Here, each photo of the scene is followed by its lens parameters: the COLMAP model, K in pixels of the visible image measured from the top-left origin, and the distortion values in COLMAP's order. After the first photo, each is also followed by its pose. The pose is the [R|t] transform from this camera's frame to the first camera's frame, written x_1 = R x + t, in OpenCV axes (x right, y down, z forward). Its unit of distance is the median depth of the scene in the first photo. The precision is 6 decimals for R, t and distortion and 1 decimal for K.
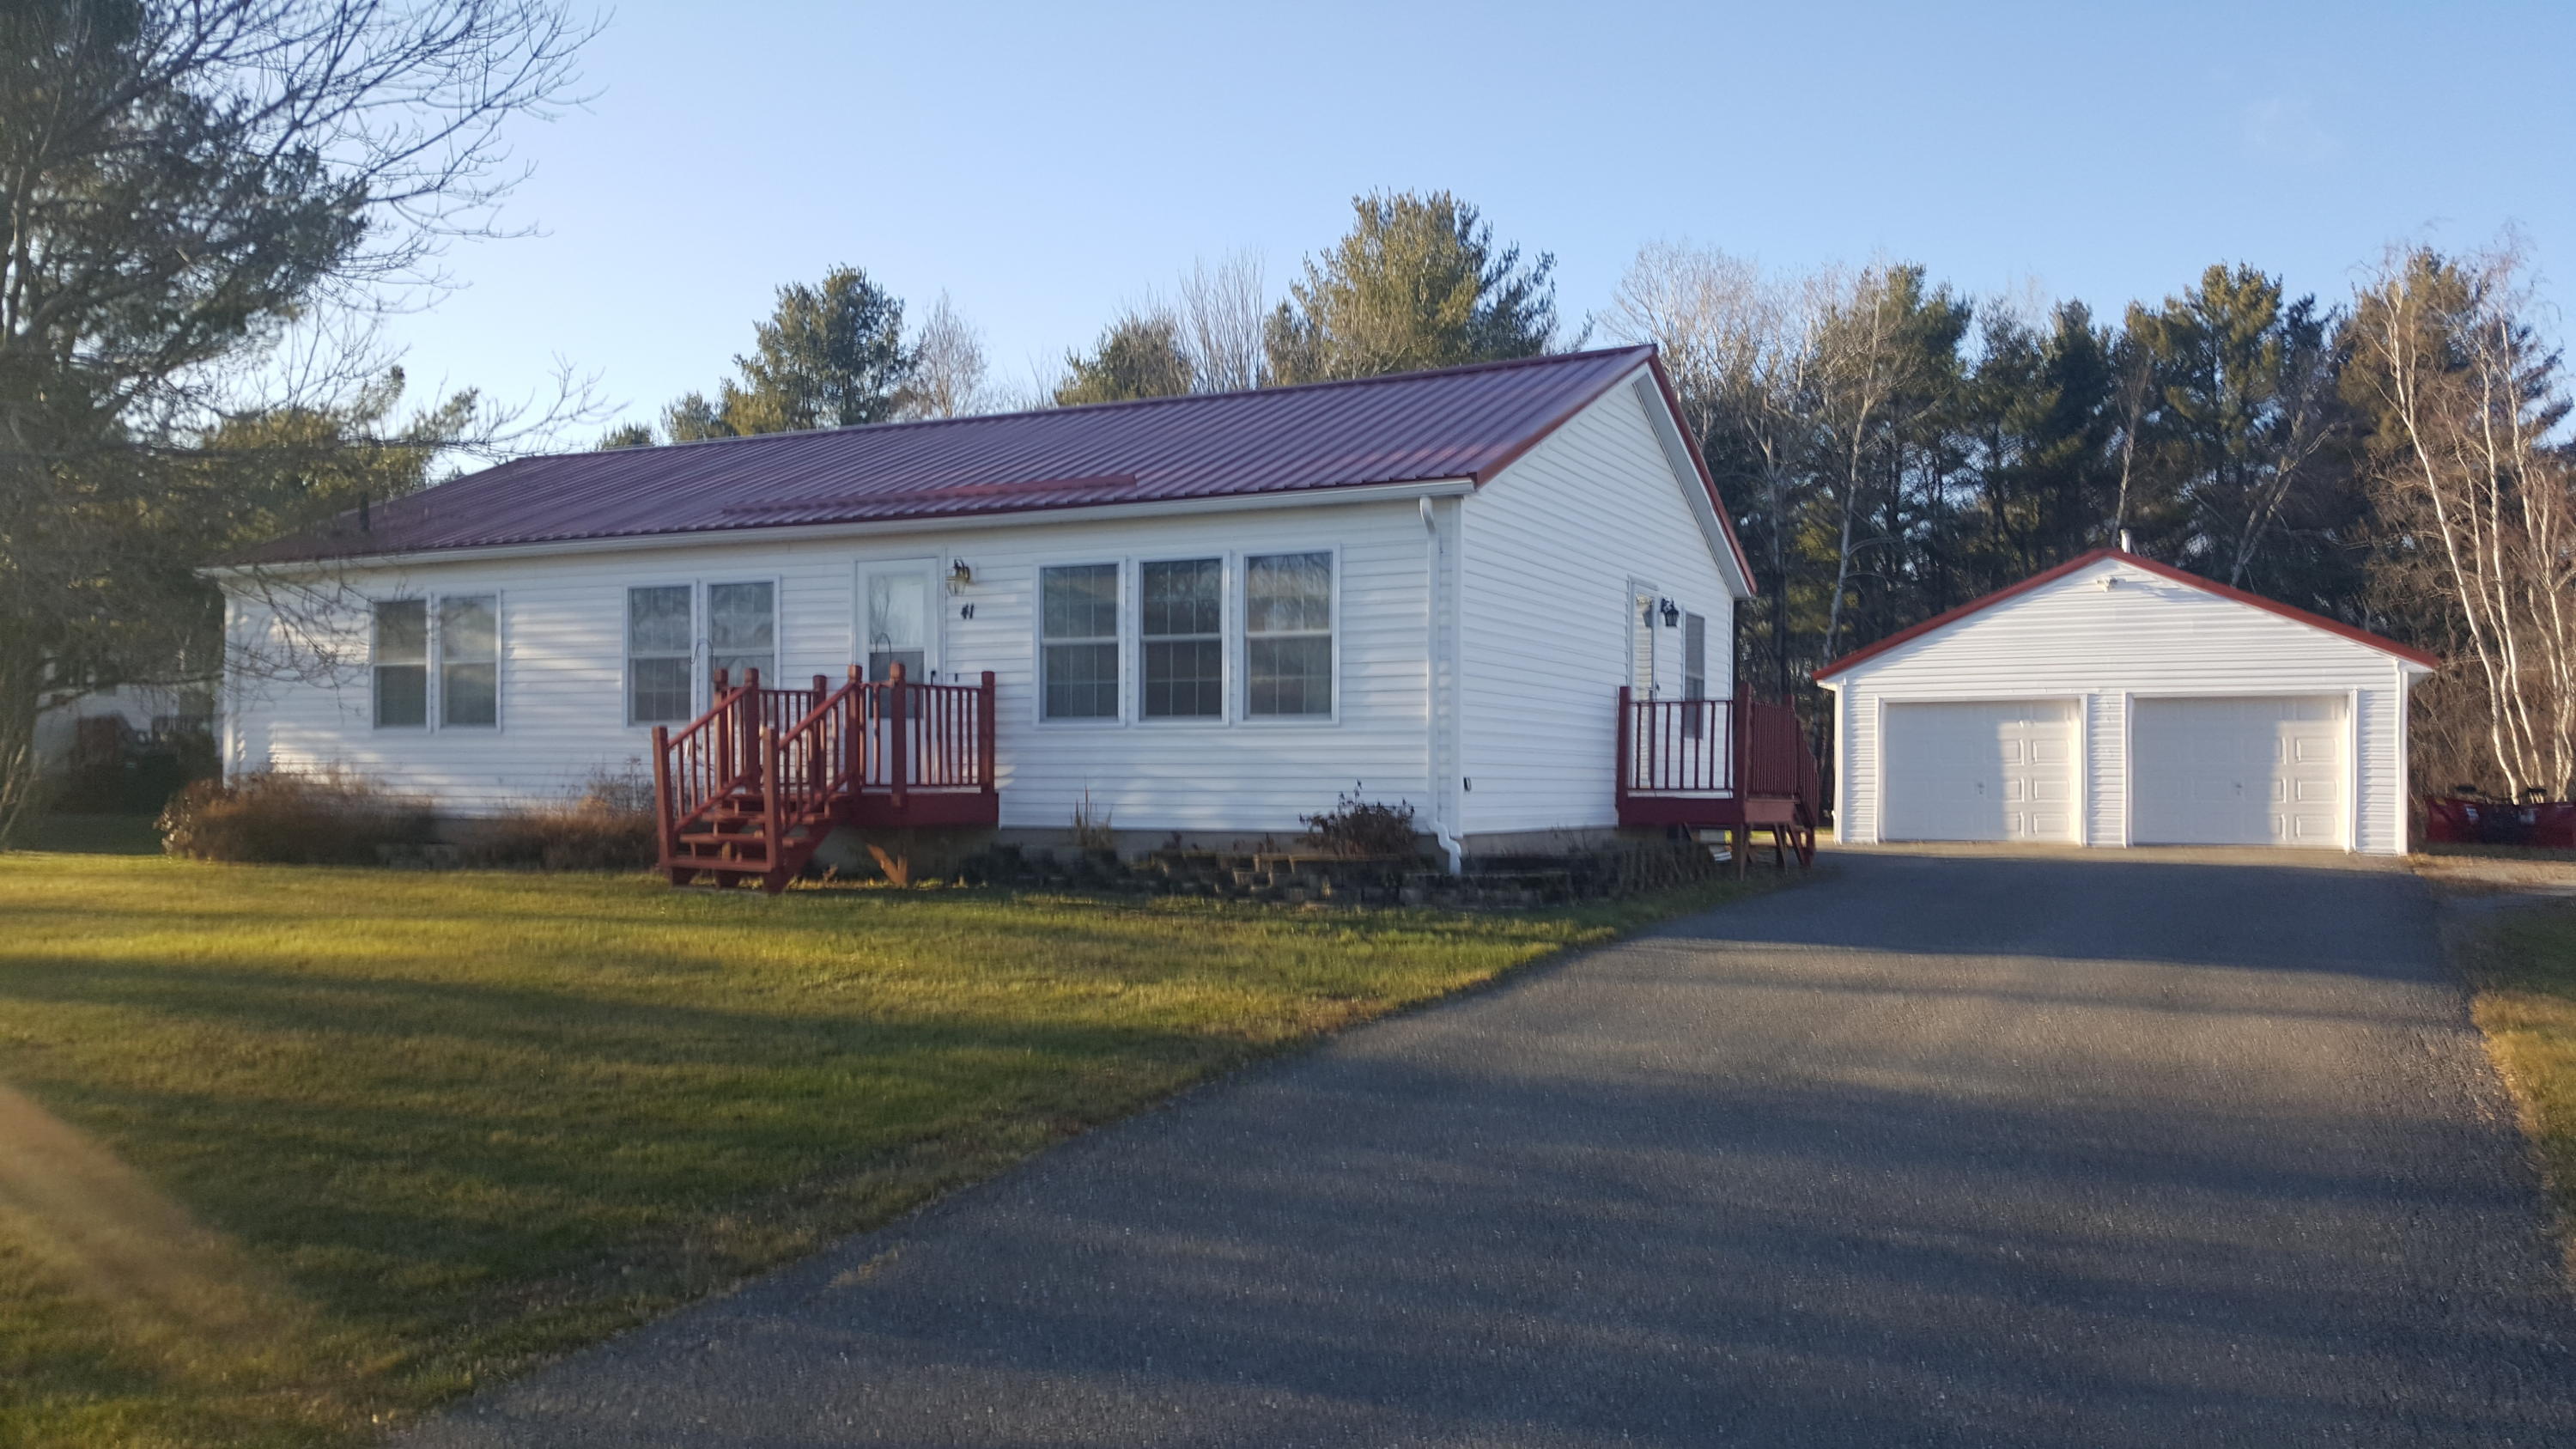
lens RADIAL K [[2181.2, 0, 1288.0], [0, 2181.2, 724.5], [0, 0, 1]] dist [0.011914, 0.008910]
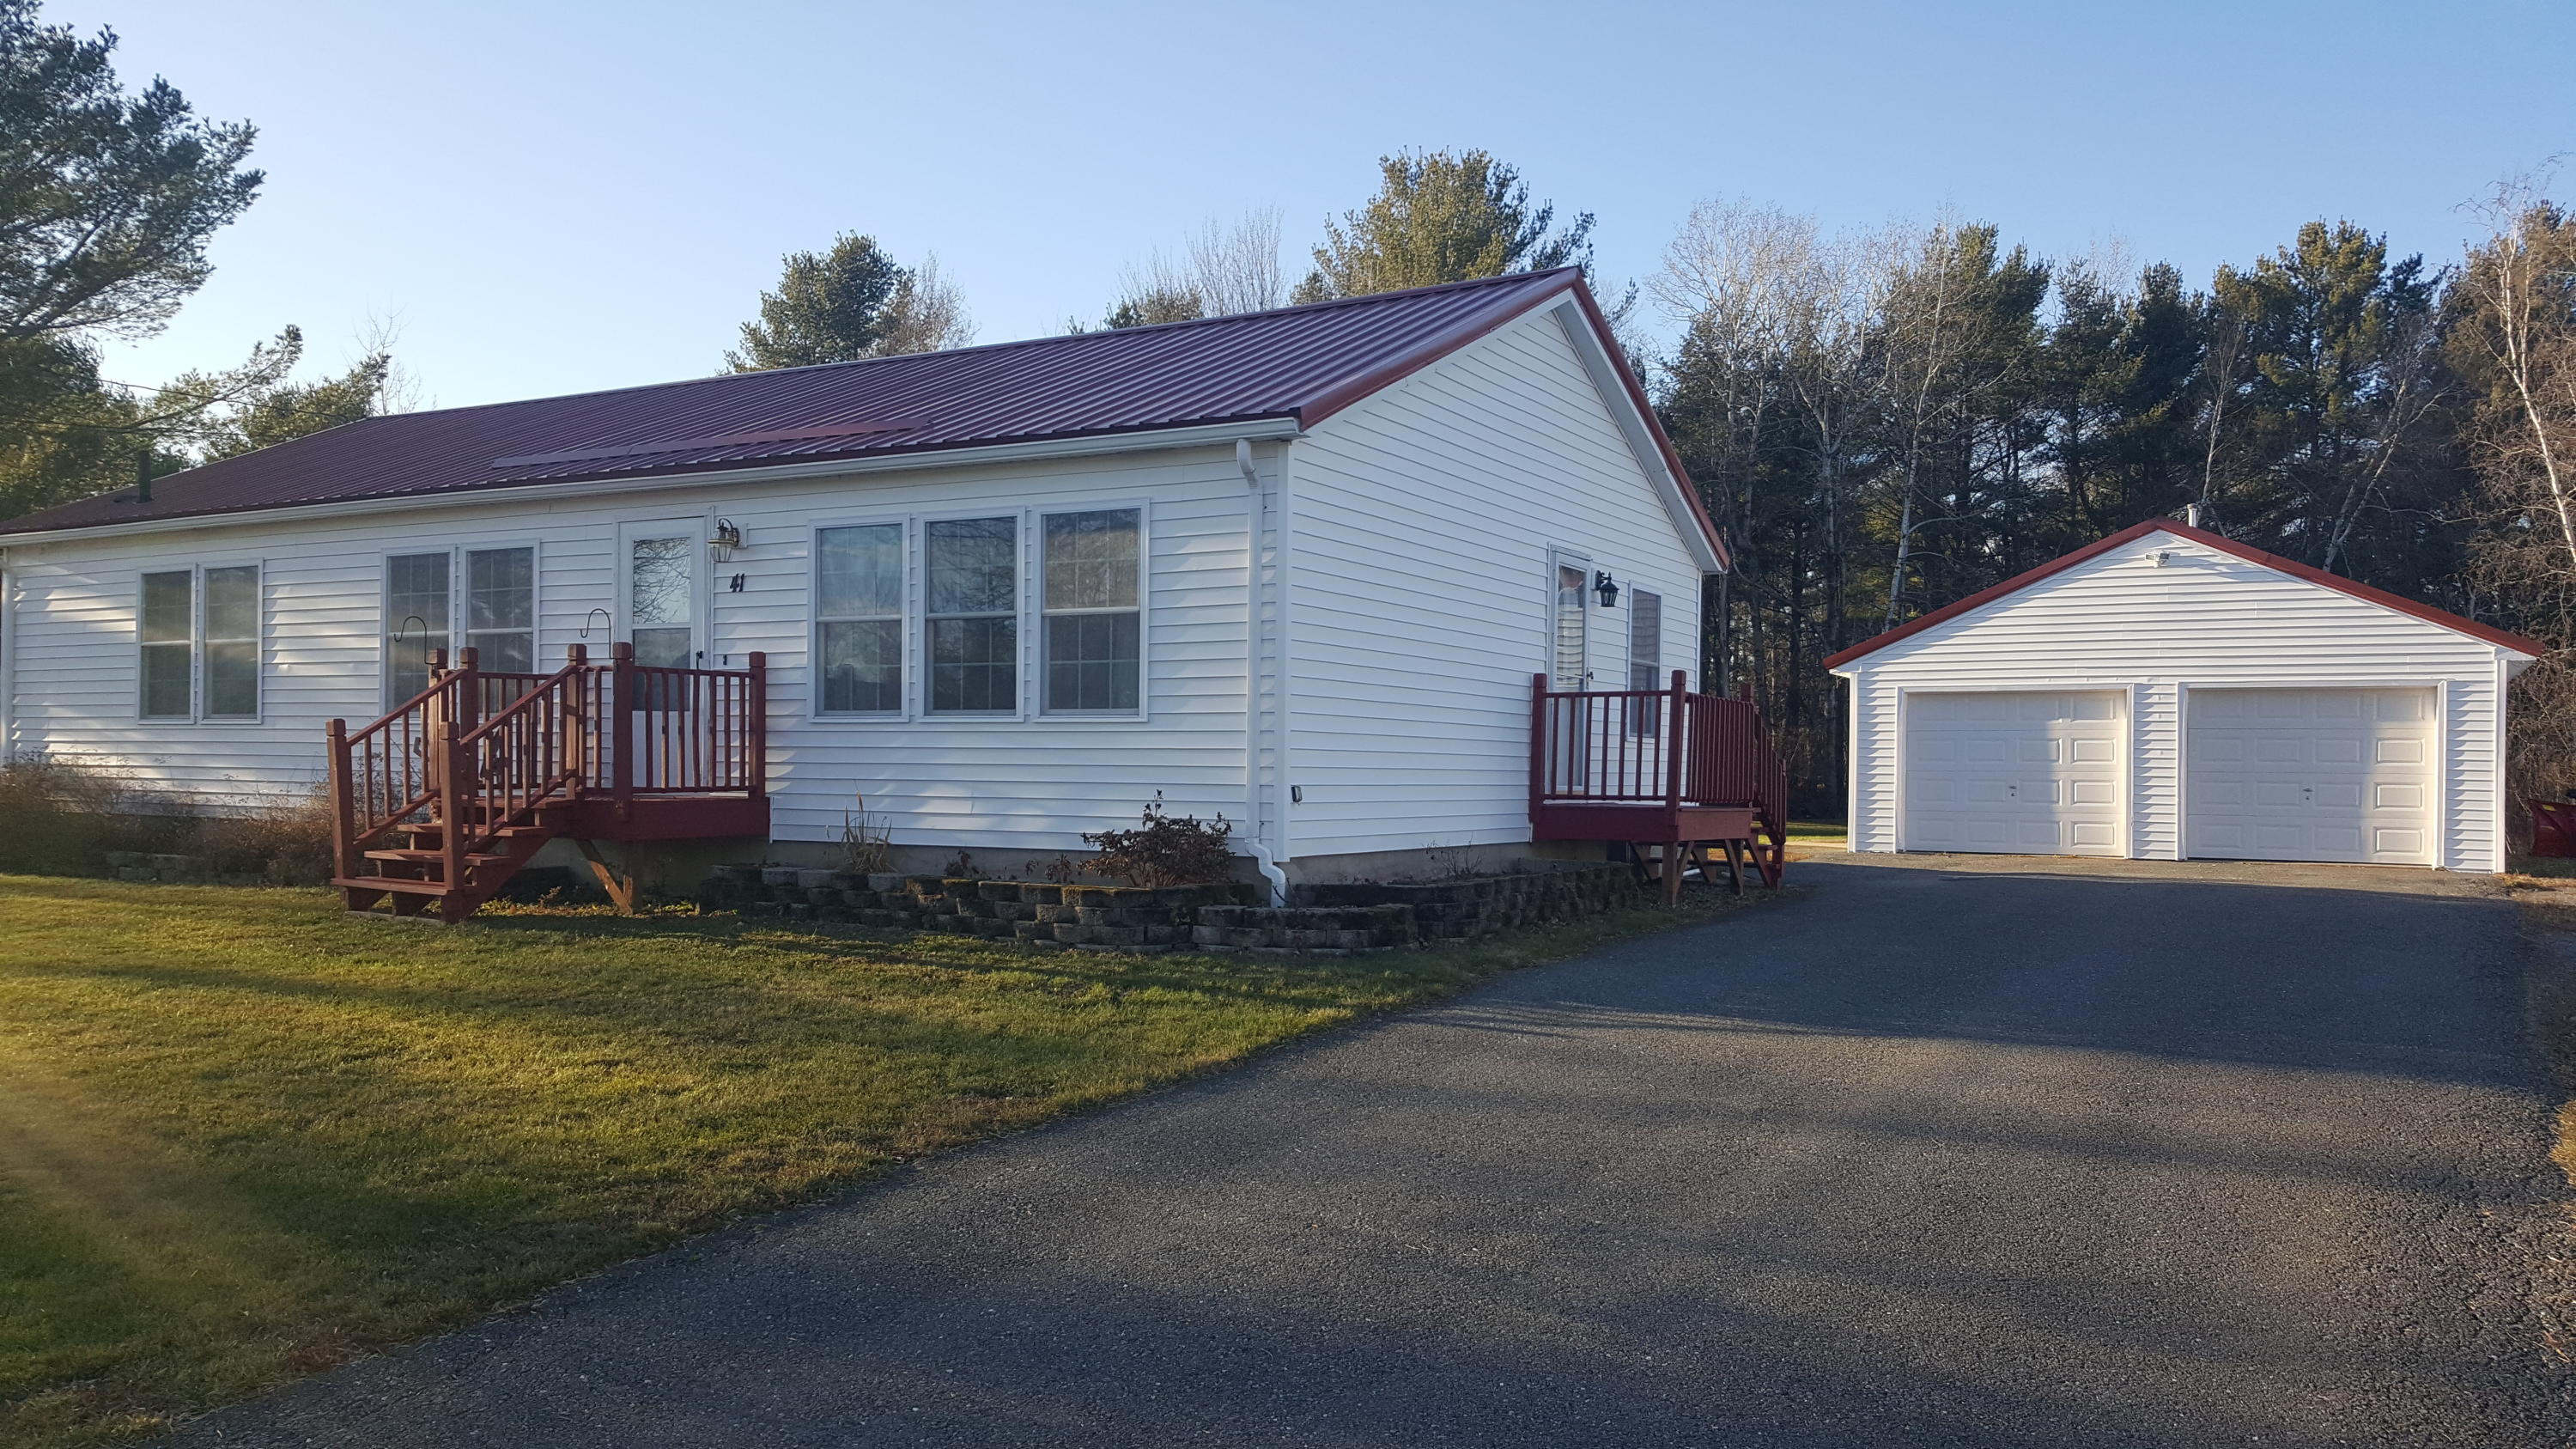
lens RADIAL K [[2114.2, 0, 1288.0], [0, 2114.2, 724.5], [0, 0, 1]] dist [-0.000124, -0.012303]
pose [[0.998148, 0.005174, -0.060608, 0.082737], [-0.004710, 0.999959, 0.007790, -0.003314], [0.060646, -0.007490, 0.998131, 0.141197]]
